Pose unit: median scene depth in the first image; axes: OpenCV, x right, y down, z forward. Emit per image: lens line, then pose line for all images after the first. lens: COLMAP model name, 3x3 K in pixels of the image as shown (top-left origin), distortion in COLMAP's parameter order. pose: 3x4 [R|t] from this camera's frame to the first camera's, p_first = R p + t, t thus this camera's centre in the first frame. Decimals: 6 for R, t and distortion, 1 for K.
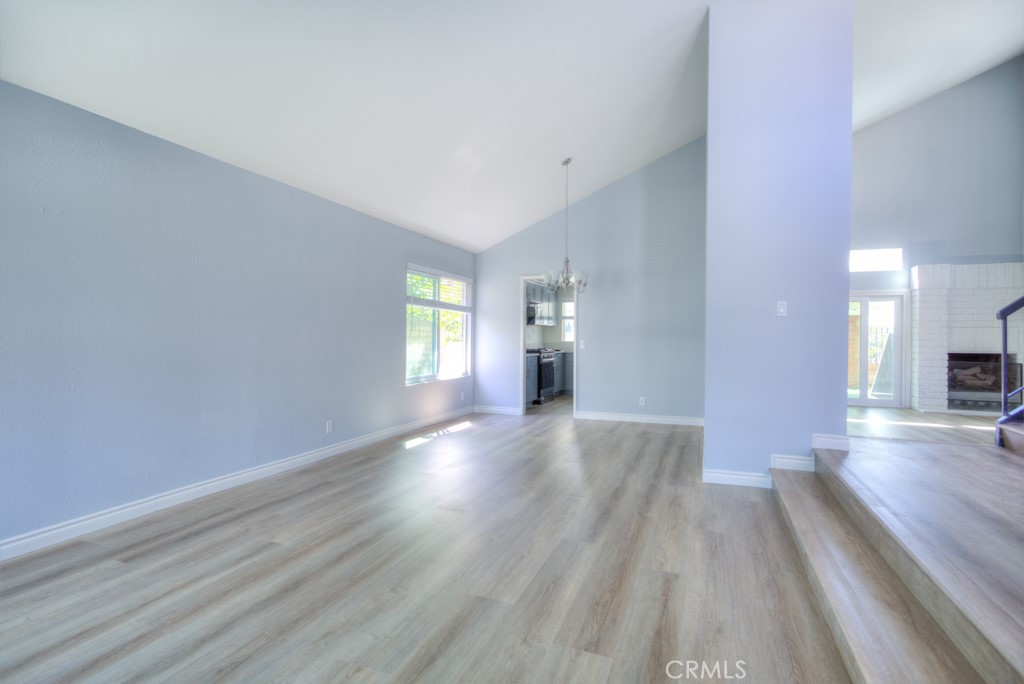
lens RADIAL K [[498.9, 0, 512.2], [0, 498.9, 338.2], [0, 0, 1]] dist [-0.003992, 0.000022]
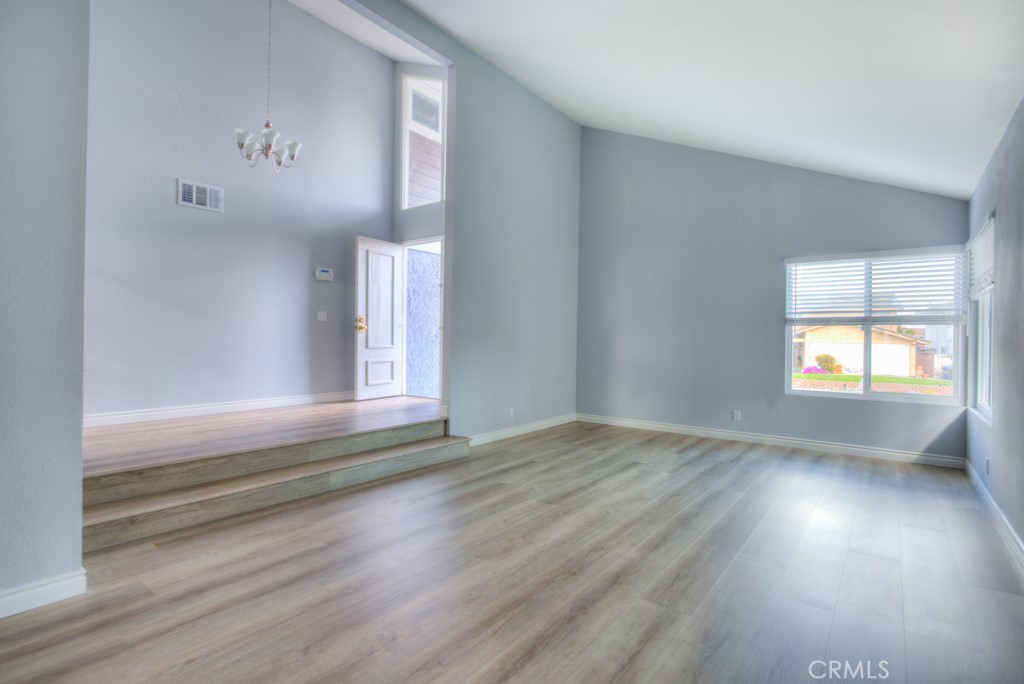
lens RADIAL K [[498.9, 0, 511.5], [0, 498.9, 339.1], [0, 0, 1]] dist [-0.003992, 0.000022]
pose [[-0.961188, -0.023175, 0.274919, -0.312795], [-0.021031, 0.999721, 0.010744, -0.001096], [-0.275092, 0.004545, -0.961407, 2.163725]]
